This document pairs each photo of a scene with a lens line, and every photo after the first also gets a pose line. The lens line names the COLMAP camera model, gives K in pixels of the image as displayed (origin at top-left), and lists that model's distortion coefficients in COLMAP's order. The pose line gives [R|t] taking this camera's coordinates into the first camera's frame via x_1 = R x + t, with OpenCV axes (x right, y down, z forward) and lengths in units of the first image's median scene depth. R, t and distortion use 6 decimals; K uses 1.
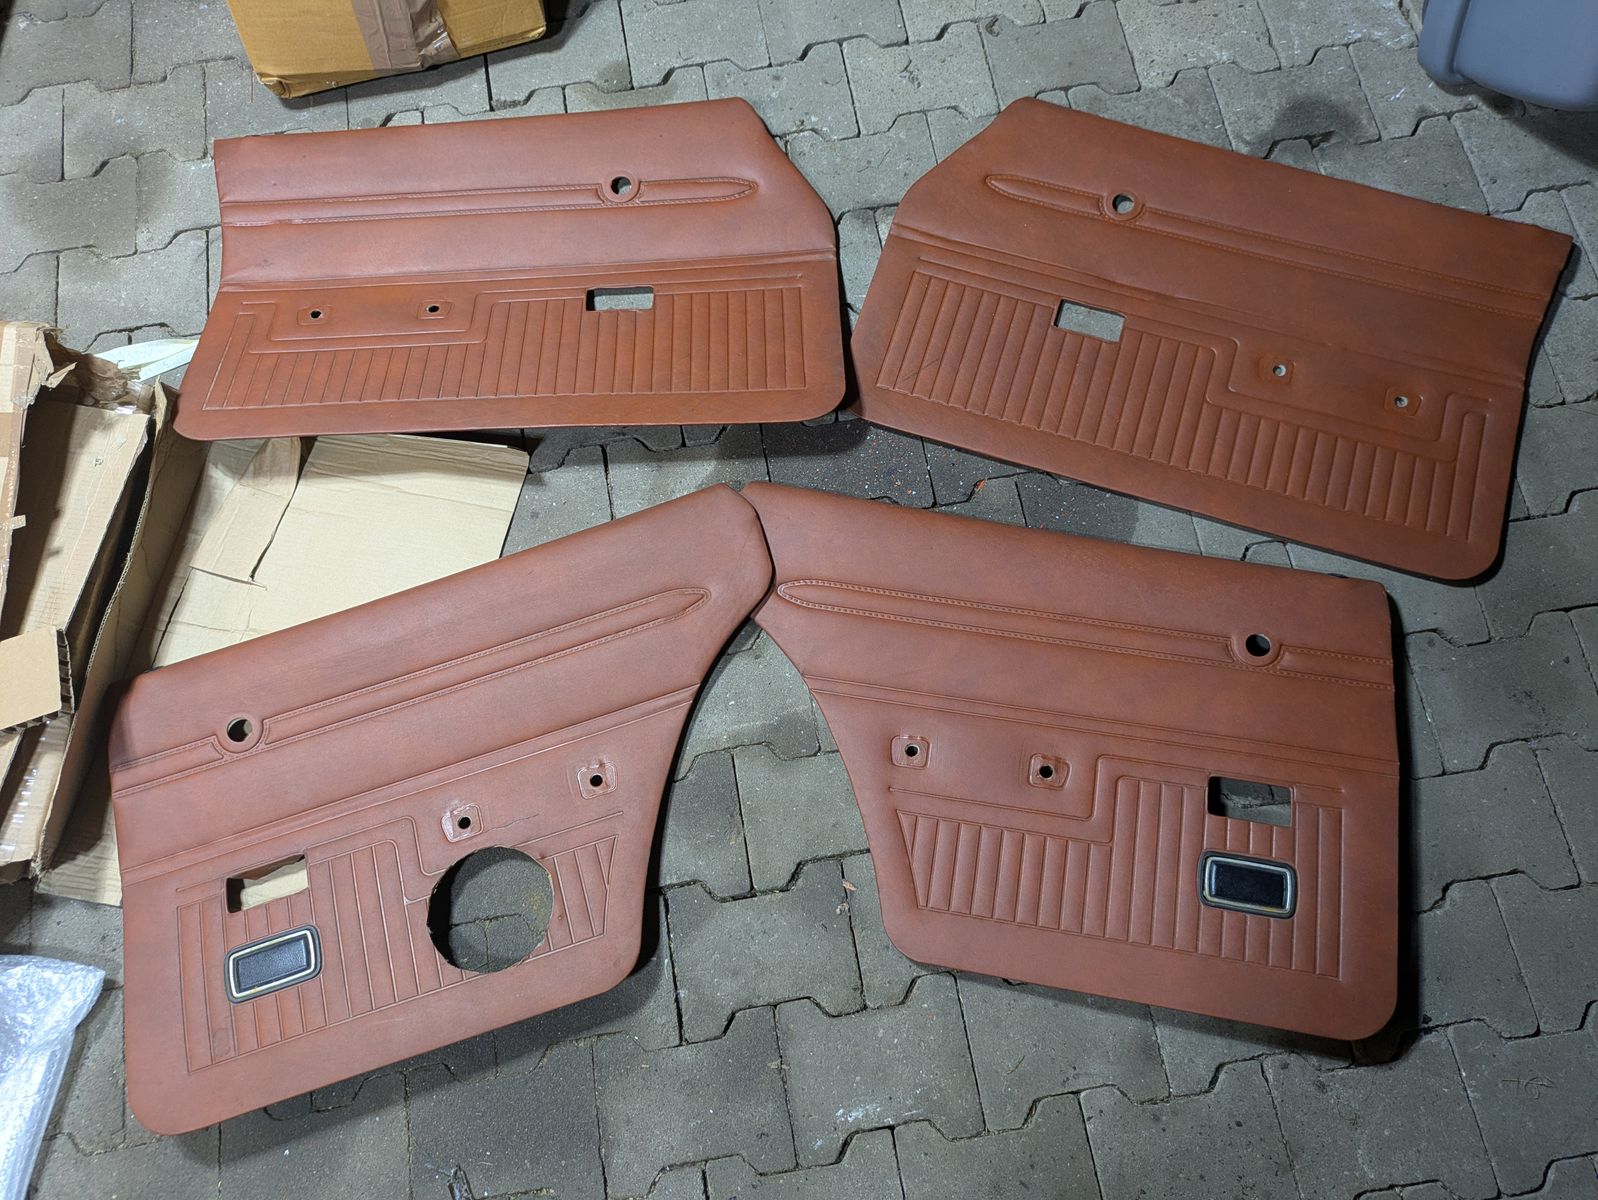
lens RADIAL K [[1202.2, 0, 784.1], [0, 1202.2, 604.7], [0, 0, 1]] dist [0.025386, -0.019349]
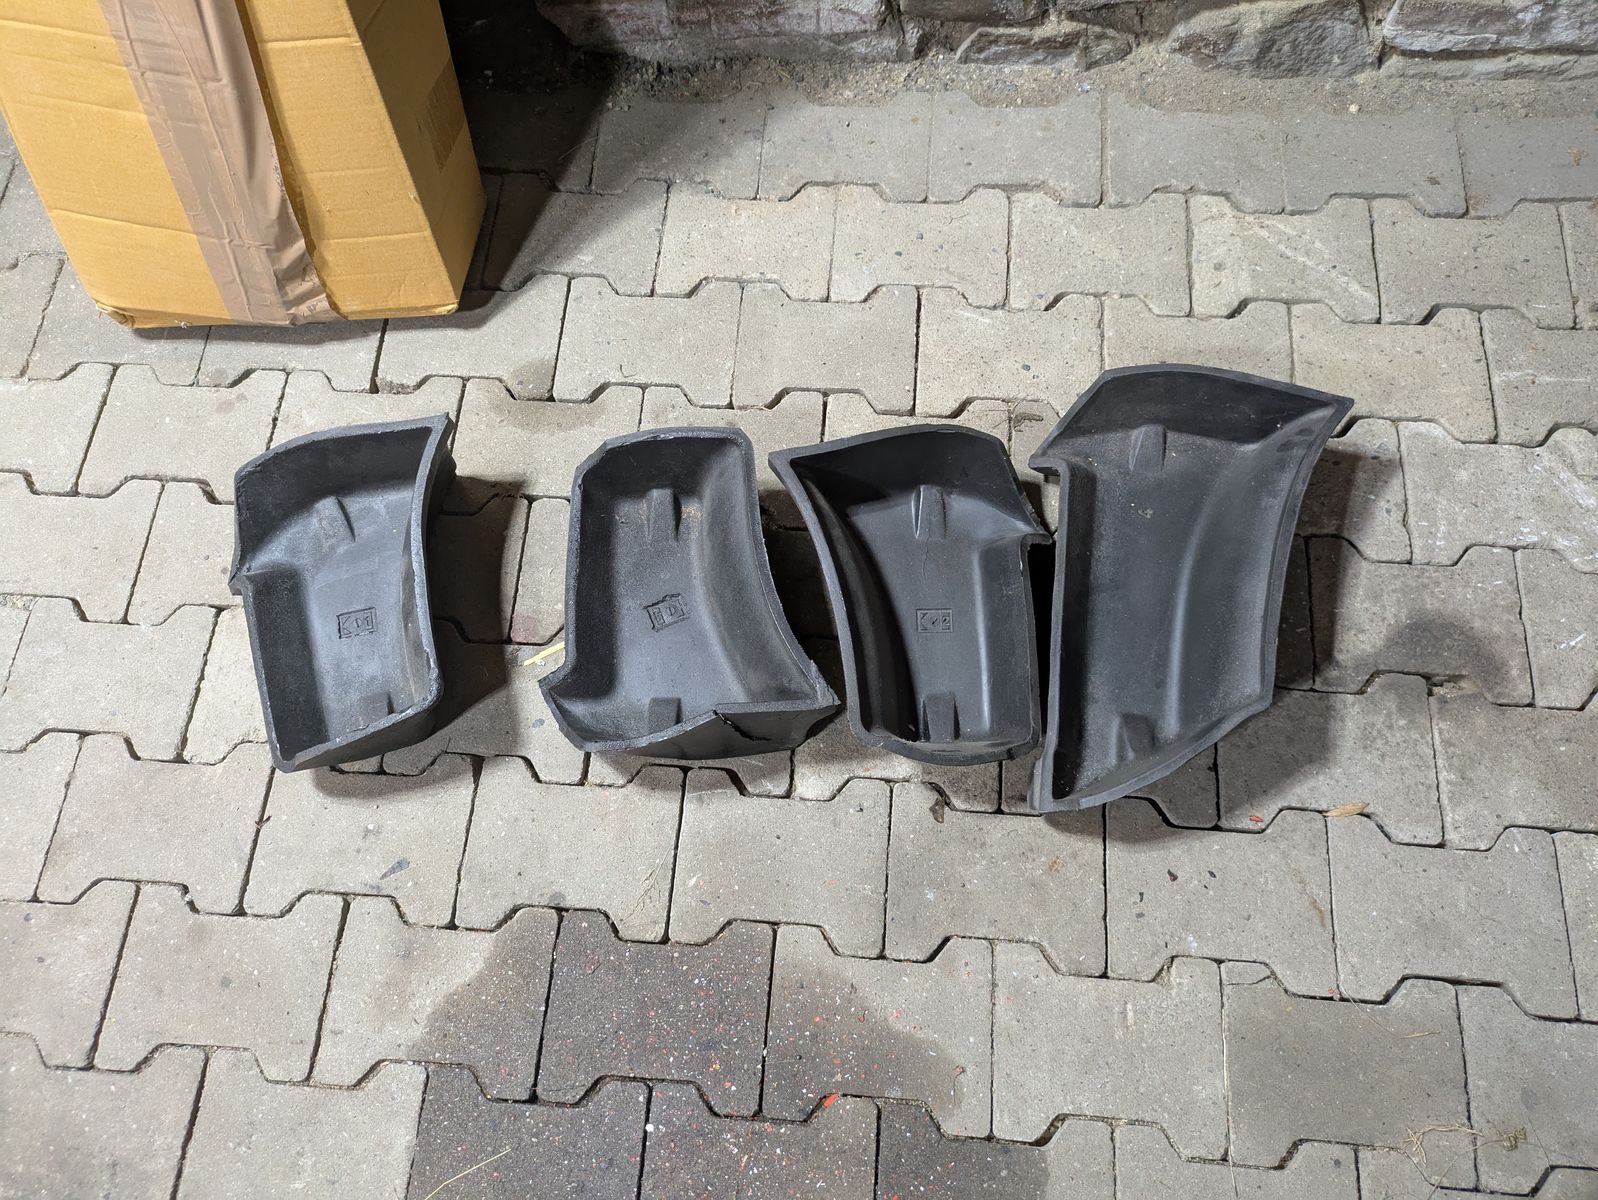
lens RADIAL K [[1202.2, 0, 784.1], [0, 1202.2, 604.7], [0, 0, 1]] dist [0.025386, -0.019349]
pose [[0.969838, 0.220735, -0.103390, 0.130337], [-0.224948, 0.973881, -0.030889, -0.312389], [0.093872, 0.053215, 0.994161, 0.256237]]
